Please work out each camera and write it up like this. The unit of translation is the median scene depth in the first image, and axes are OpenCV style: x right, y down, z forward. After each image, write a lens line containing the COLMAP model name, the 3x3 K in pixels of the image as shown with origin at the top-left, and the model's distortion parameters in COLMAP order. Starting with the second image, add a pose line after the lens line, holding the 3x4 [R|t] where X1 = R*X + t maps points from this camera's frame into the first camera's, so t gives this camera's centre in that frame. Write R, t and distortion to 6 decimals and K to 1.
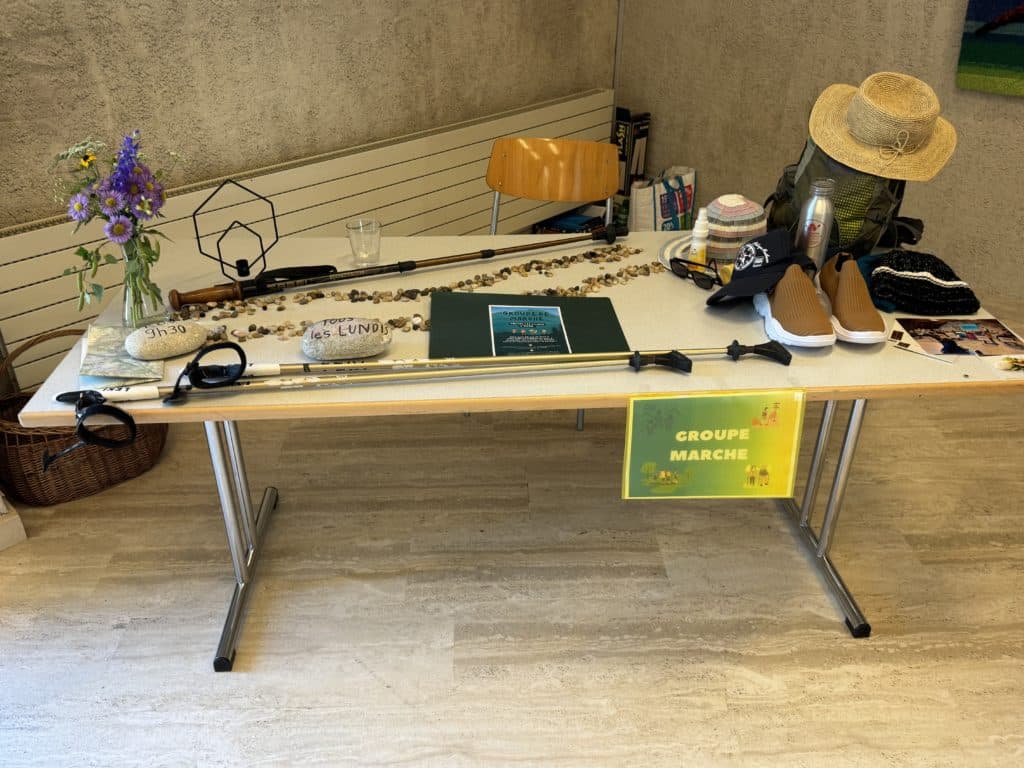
lens RADIAL K [[844.4, 0, 512.0], [0, 844.4, 384.0], [0, 0, 1]] dist [0.078253, -0.112860]
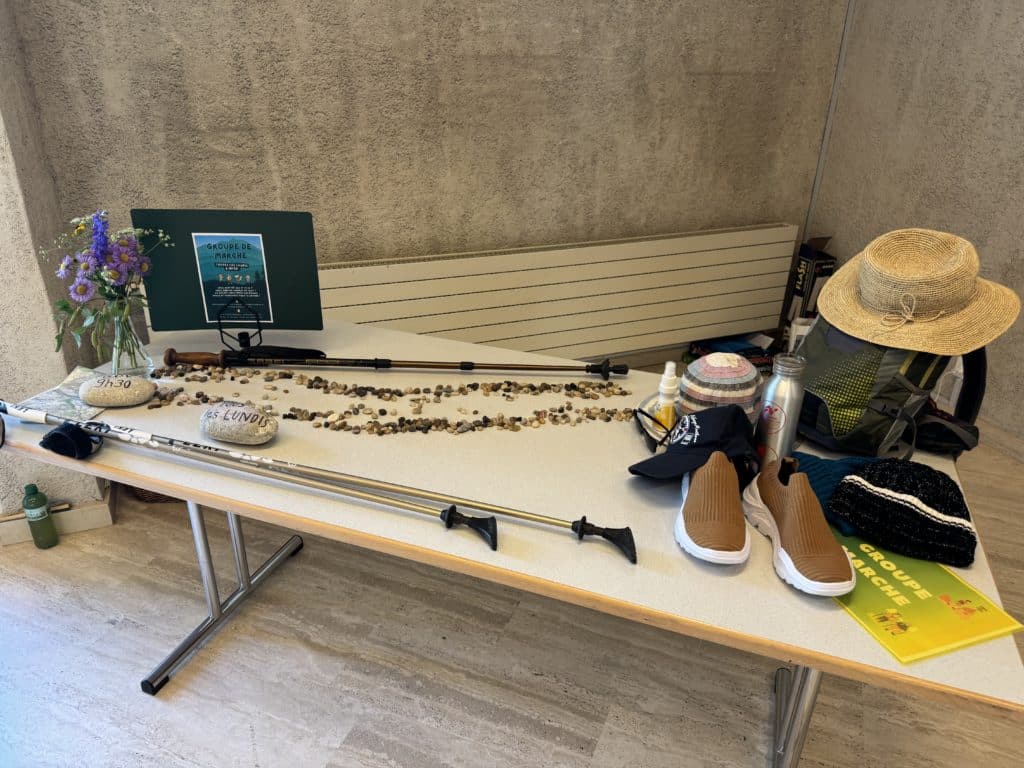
lens RADIAL K [[714.0, 0, 560.3], [0, 714.0, 386.5], [0, 0, 1]] dist [0.133186, -0.246072]
pose [[0.910653, 0.192296, -0.365696, 0.348987], [-0.222769, 0.973940, -0.042604, -0.107845], [0.347974, 0.120263, 0.929759, 0.231936]]
